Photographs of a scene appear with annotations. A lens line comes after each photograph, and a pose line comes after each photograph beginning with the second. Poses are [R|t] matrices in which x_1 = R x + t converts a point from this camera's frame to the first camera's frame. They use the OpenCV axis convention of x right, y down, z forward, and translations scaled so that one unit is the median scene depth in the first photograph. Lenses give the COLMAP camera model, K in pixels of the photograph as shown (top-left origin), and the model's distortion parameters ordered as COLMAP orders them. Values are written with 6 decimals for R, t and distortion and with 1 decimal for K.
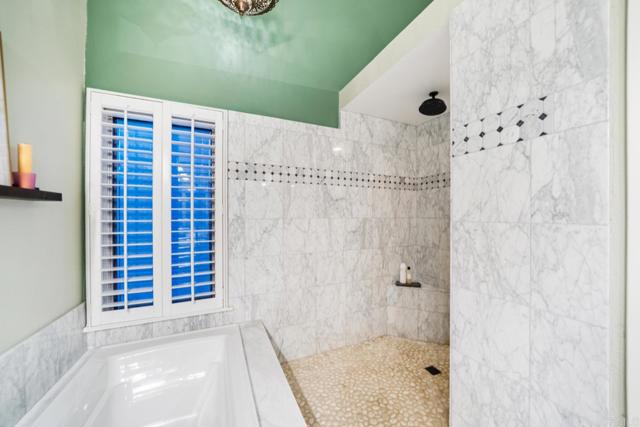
lens RADIAL K [[238.9, 0, 323.3], [0, 238.9, 212.9], [0, 0, 1]] dist [-0.014266, -0.000231]
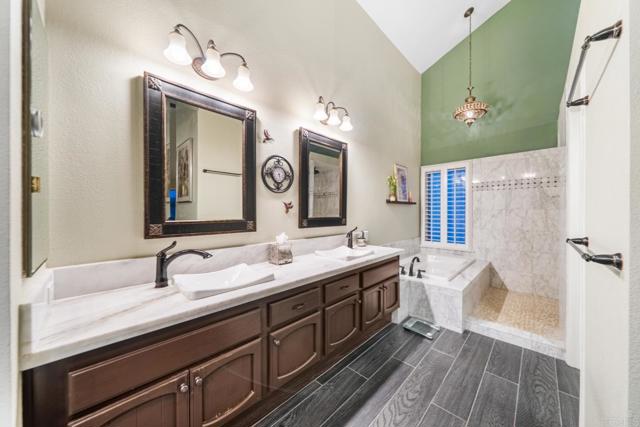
lens RADIAL K [[223.2, 0, 323.1], [0, 223.2, 213.3], [0, 0, 1]] dist [-0.001849, -0.000102]
pose [[0.347837, 0.000381, -0.937555, 1.020683], [0.000053, 1.000000, 0.000426, 0.056130], [0.937555, -0.000198, 0.347837, -0.966559]]
